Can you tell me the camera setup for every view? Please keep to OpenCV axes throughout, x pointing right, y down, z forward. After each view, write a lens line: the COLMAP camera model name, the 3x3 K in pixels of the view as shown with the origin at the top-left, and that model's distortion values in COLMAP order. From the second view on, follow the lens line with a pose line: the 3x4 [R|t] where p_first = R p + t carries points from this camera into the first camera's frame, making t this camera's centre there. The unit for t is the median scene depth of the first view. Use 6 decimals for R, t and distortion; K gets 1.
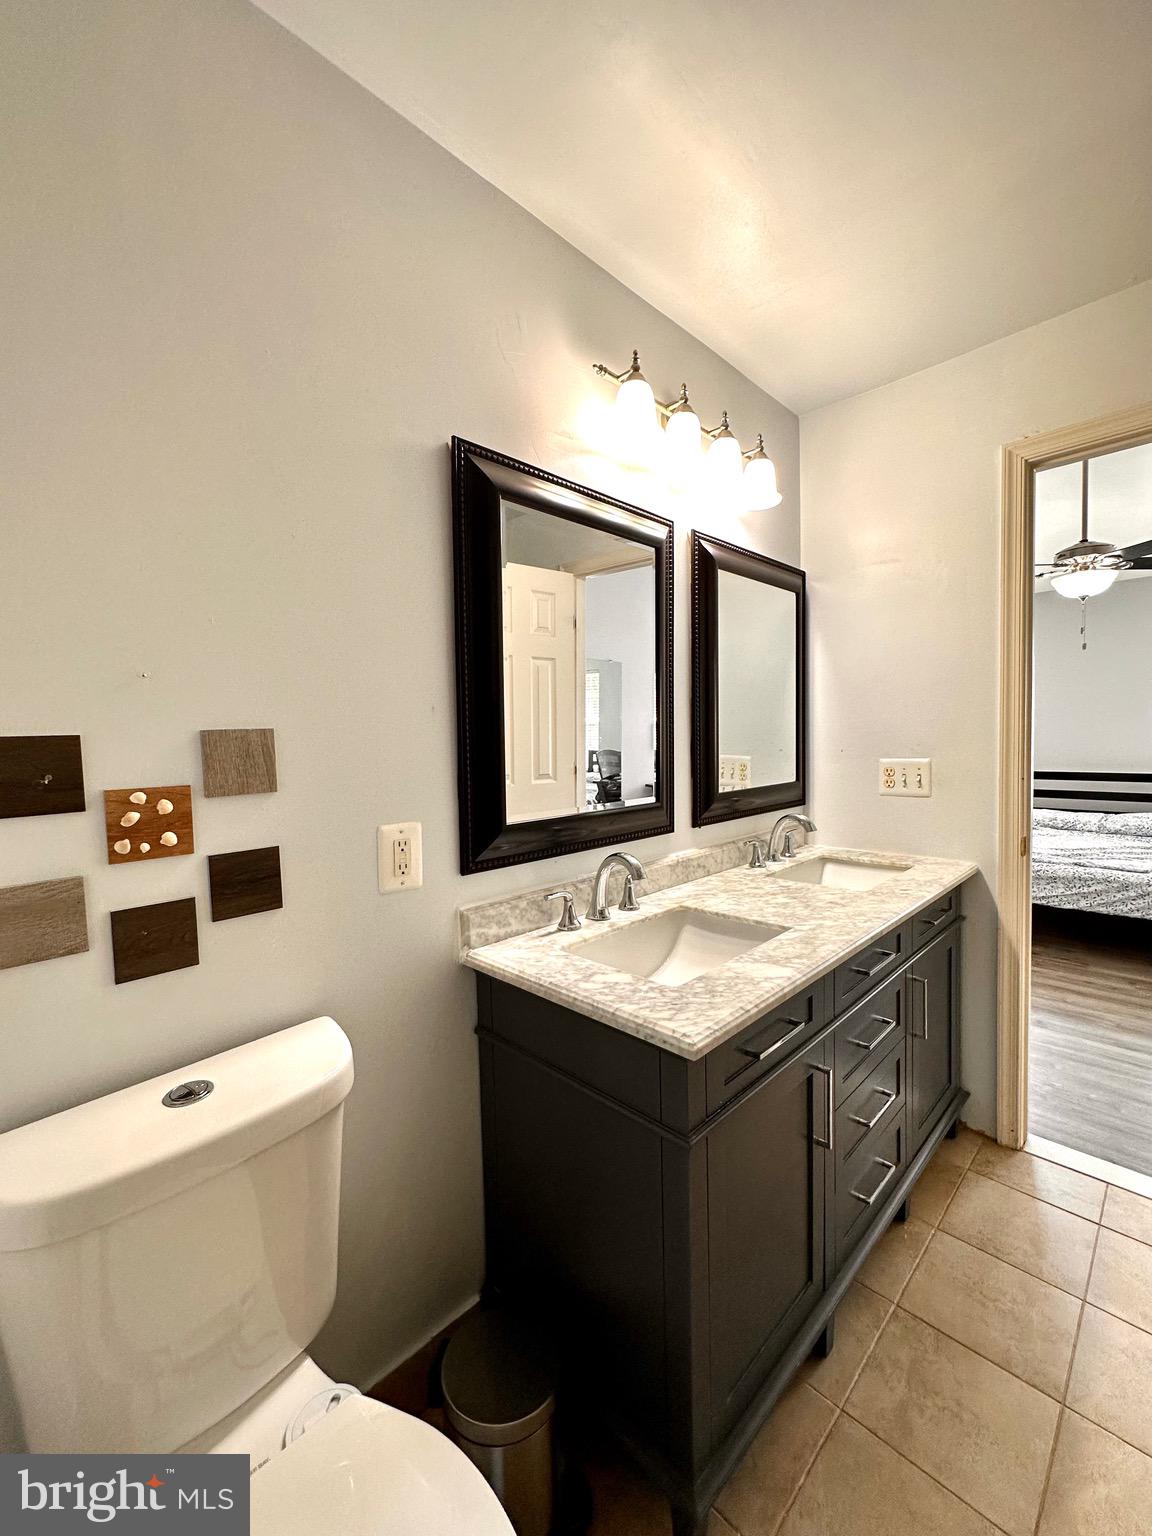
lens RADIAL K [[613.4, 0, 588.6], [0, 613.4, 765.8], [0, 0, 1]] dist [-0.003183, 0.000398]
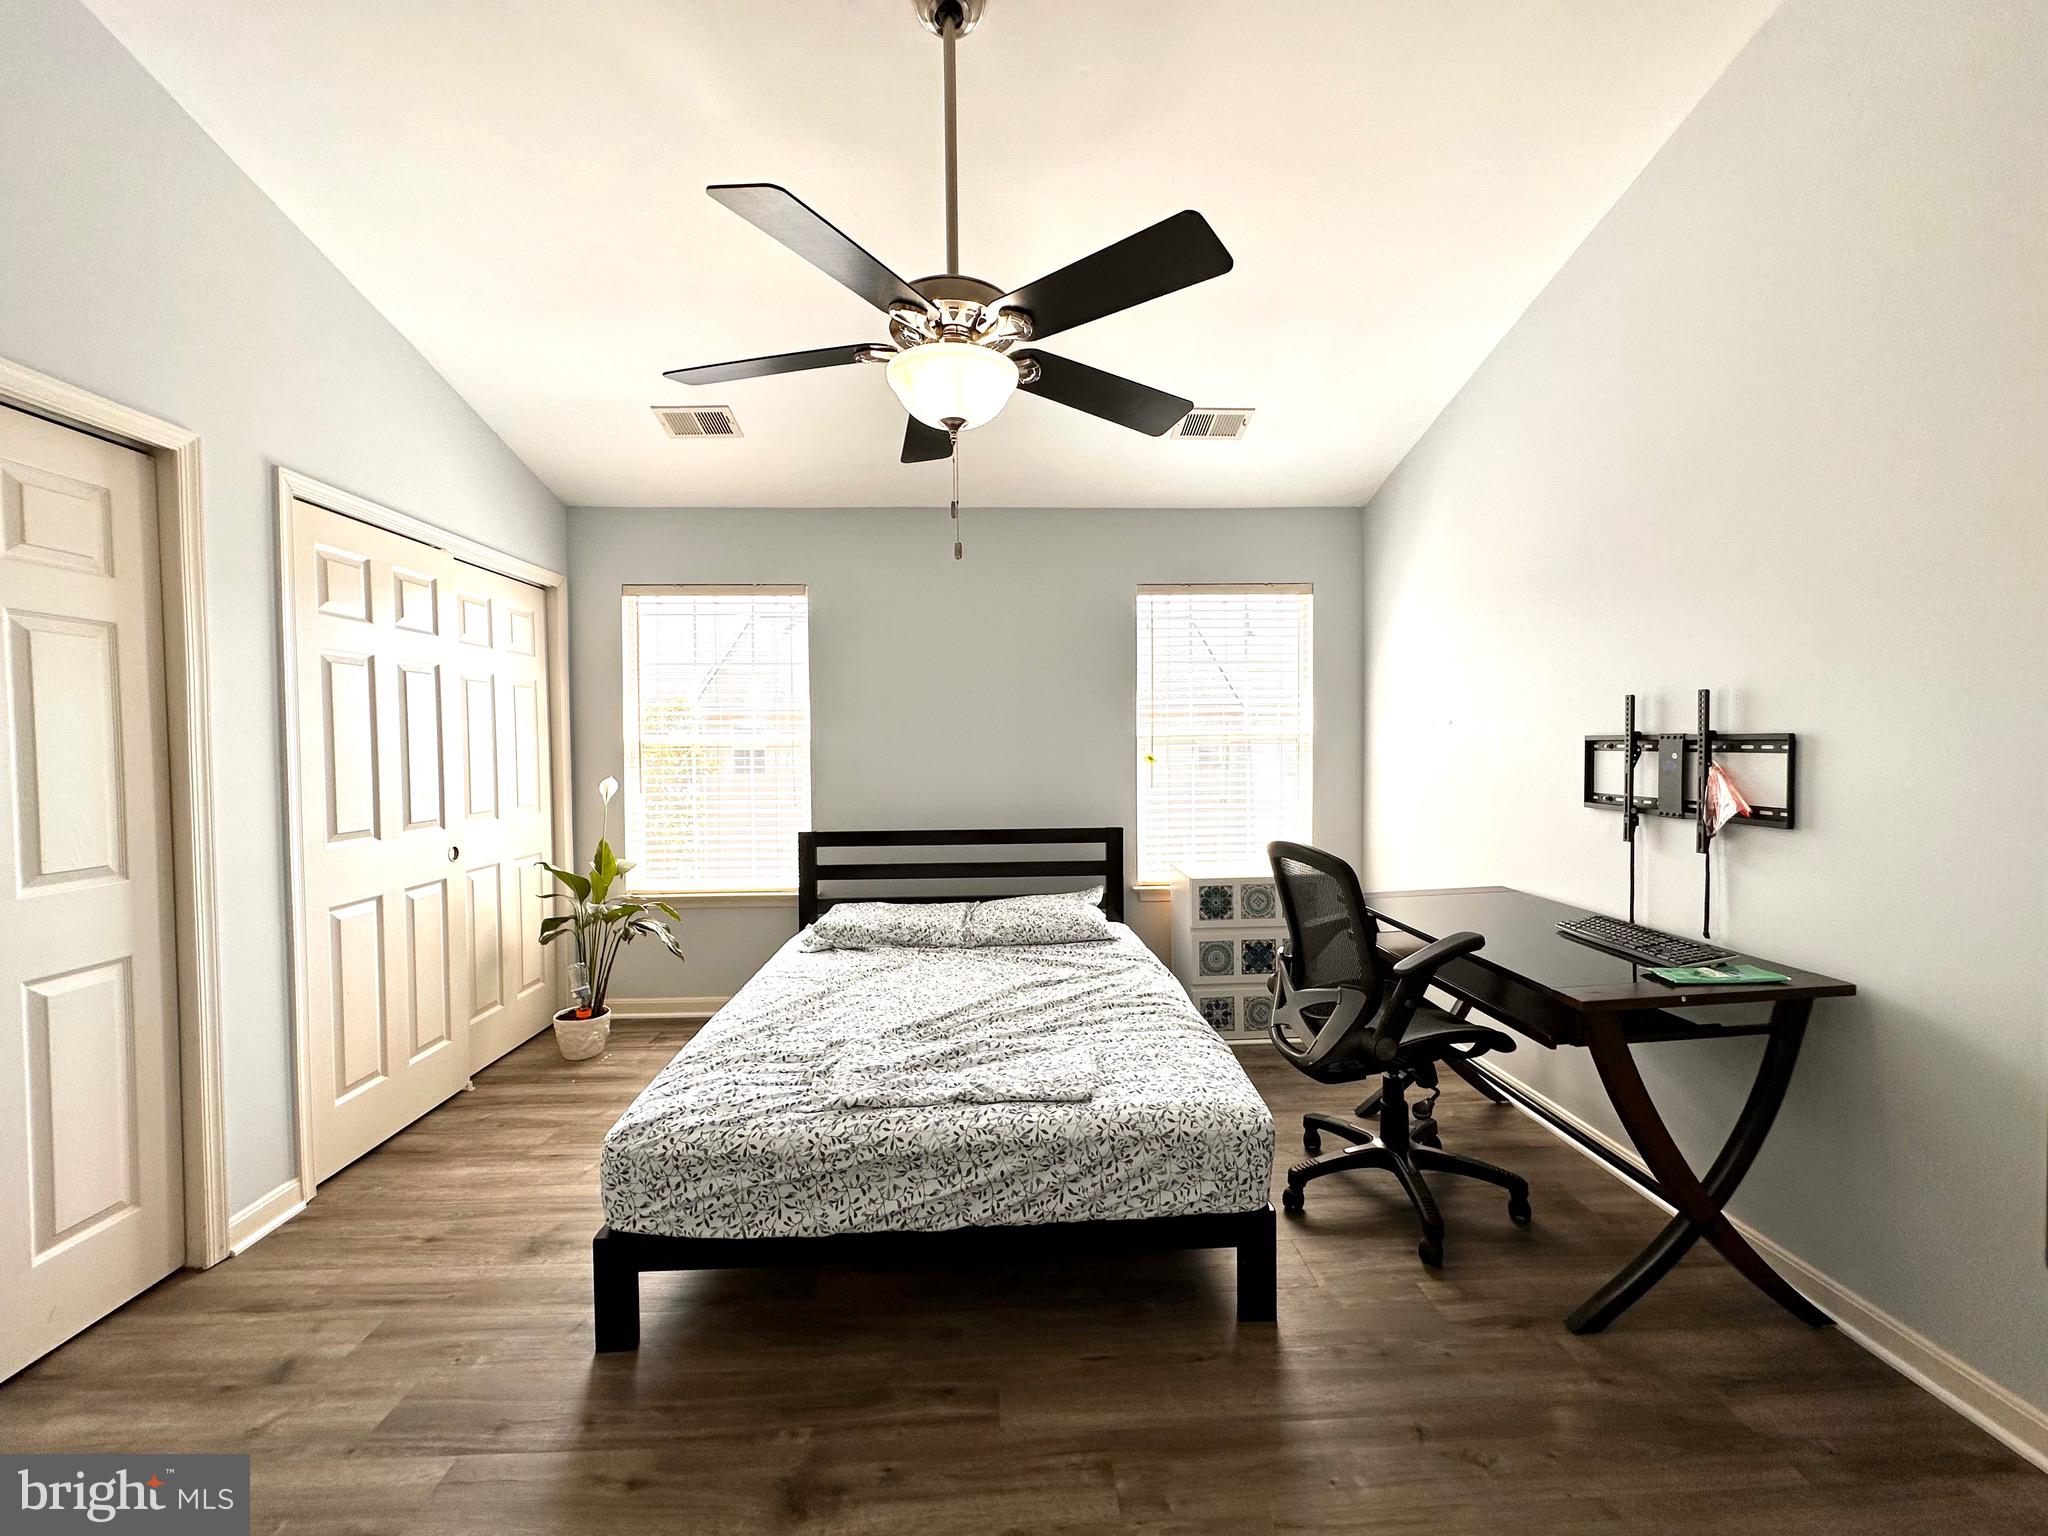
lens RADIAL K [[817.8, 0, 1020.3], [0, 817.8, 770.7], [0, 0, 1]] dist [-0.003183, 0.000398]
pose [[0.679118, -0.014987, 0.733876, 0.450130], [0.031951, 0.999447, -0.009156, -0.047452], [-0.733334, 0.029666, 0.679221, 0.619292]]
